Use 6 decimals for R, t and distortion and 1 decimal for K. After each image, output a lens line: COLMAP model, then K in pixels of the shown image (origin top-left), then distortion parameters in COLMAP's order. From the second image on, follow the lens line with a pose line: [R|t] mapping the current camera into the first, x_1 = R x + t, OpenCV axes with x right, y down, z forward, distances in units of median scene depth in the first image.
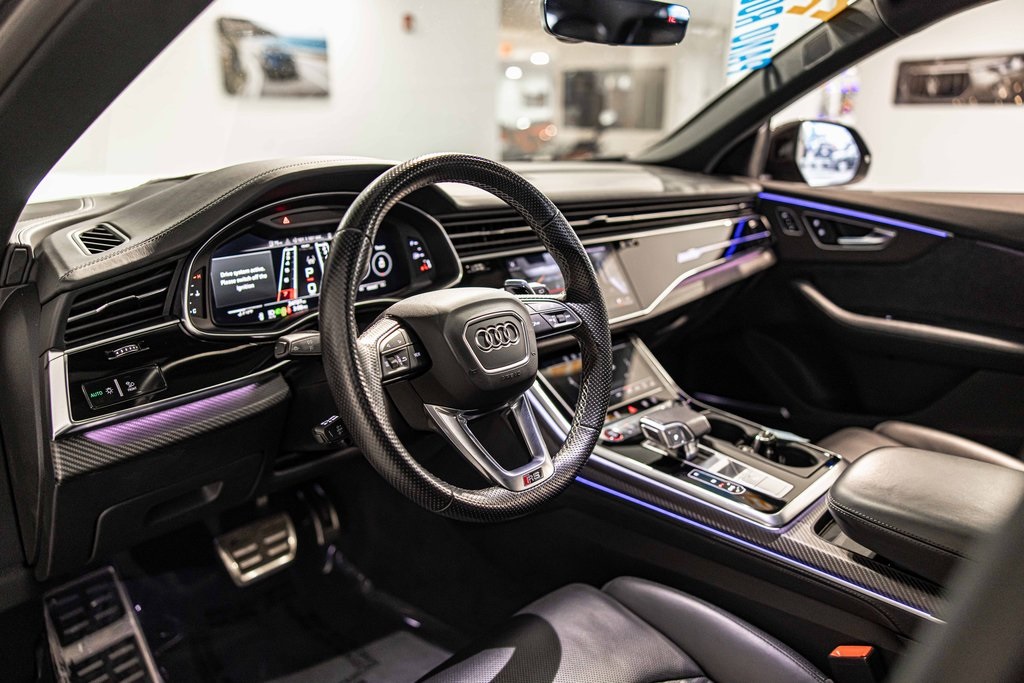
lens RADIAL K [[766.3, 0, 512.0], [0, 766.3, 341.5], [0, 0, 1]] dist [-0.005252, -0.003538]
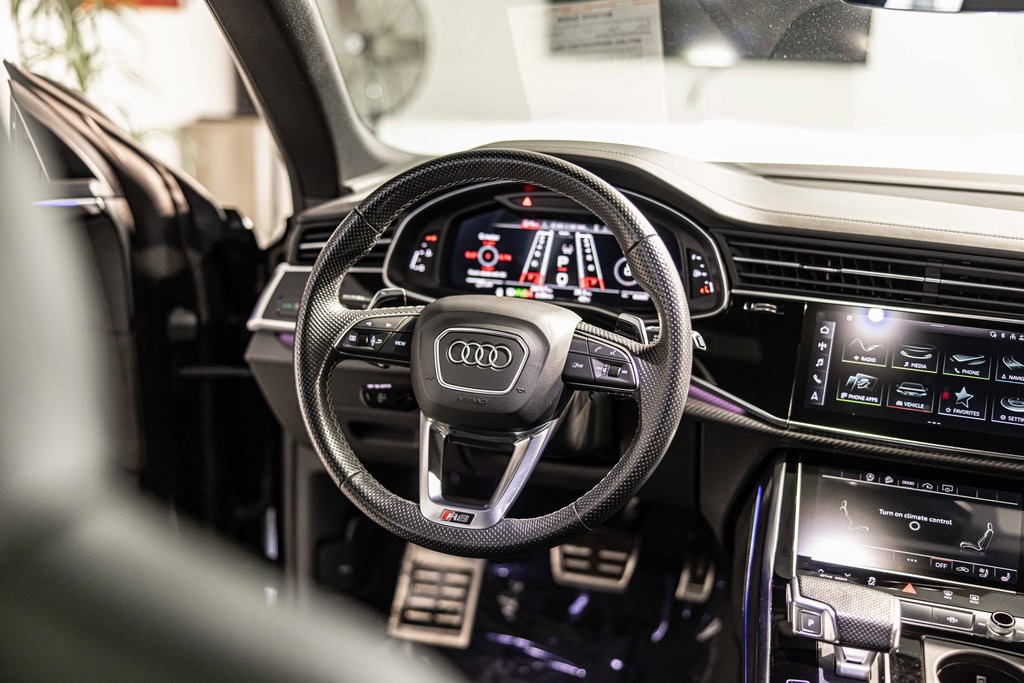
lens RADIAL K [[1084.1, 0, 512.0], [0, 1084.1, 341.5], [0, 0, 1]] dist [-0.006031, 0.001747]
pose [[0.449807, 0.256146, -0.855607, 0.858713], [-0.270710, 0.952026, 0.142694, -0.169100], [0.851111, 0.167437, 0.497569, 0.307795]]
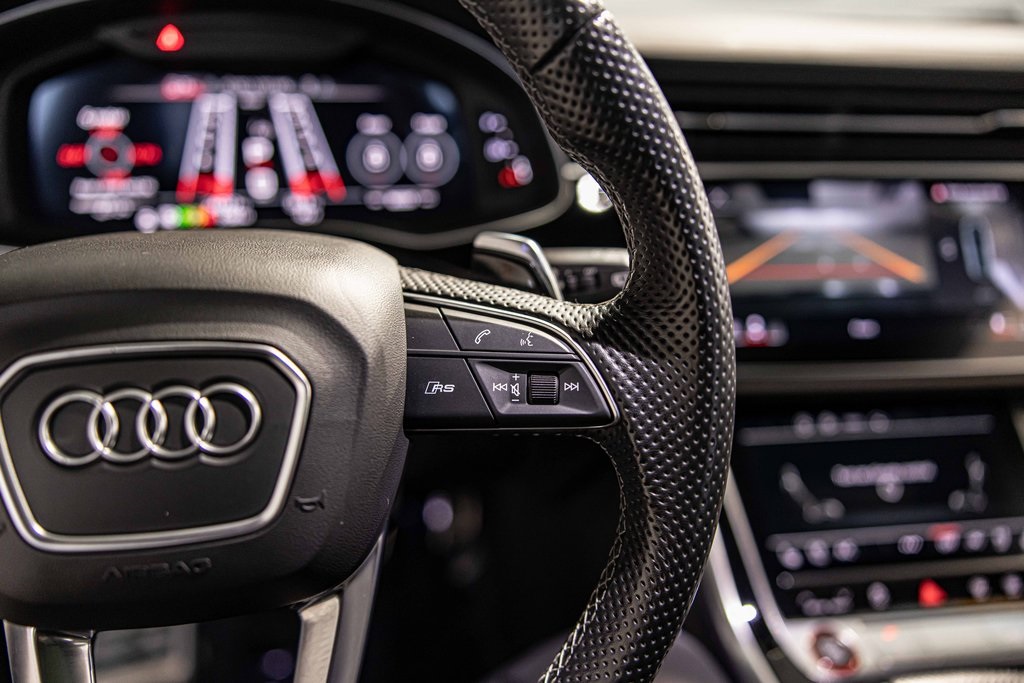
lens RADIAL K [[766.3, 0, 512.0], [0, 766.3, 341.5], [0, 0, 1]] dist [-0.005252, -0.003538]
pose [[0.806882, 0.247819, -0.536216, 0.188417], [-0.181671, 0.967855, 0.173933, -0.087755], [0.562083, -0.042929, 0.825966, 0.658750]]
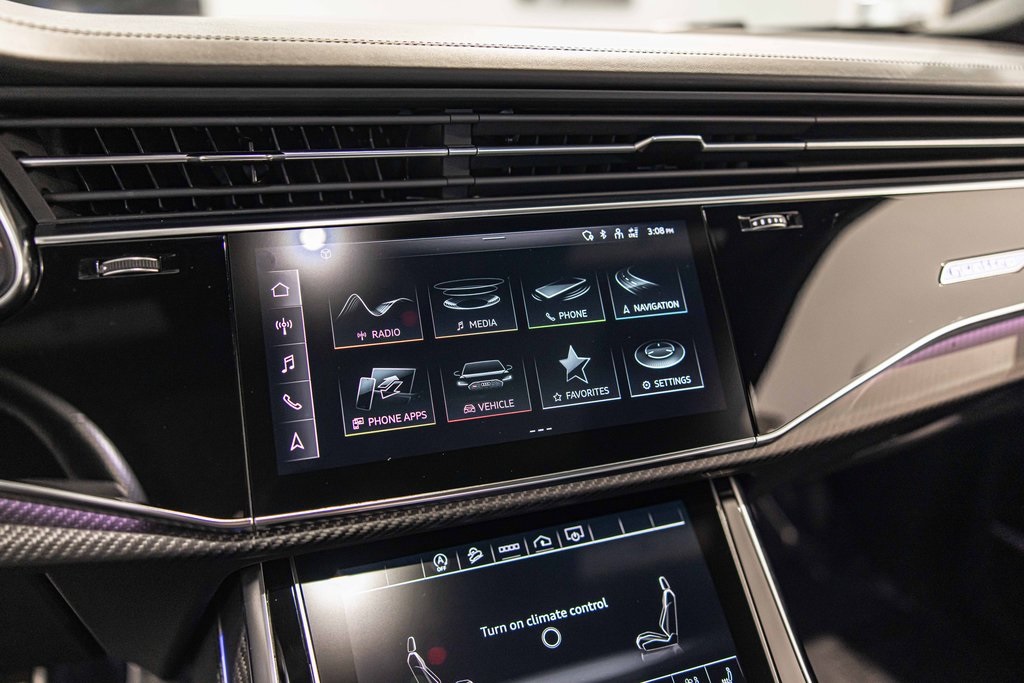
lens RADIAL K [[766.3, 0, 512.0], [0, 766.3, 341.5], [0, 0, 1]] dist [-0.005252, -0.003538]
pose [[0.904565, 0.161549, -0.394542, 0.261414], [-0.121261, 0.984696, 0.125179, -0.141200], [0.408727, -0.065390, 0.910311, 0.878188]]
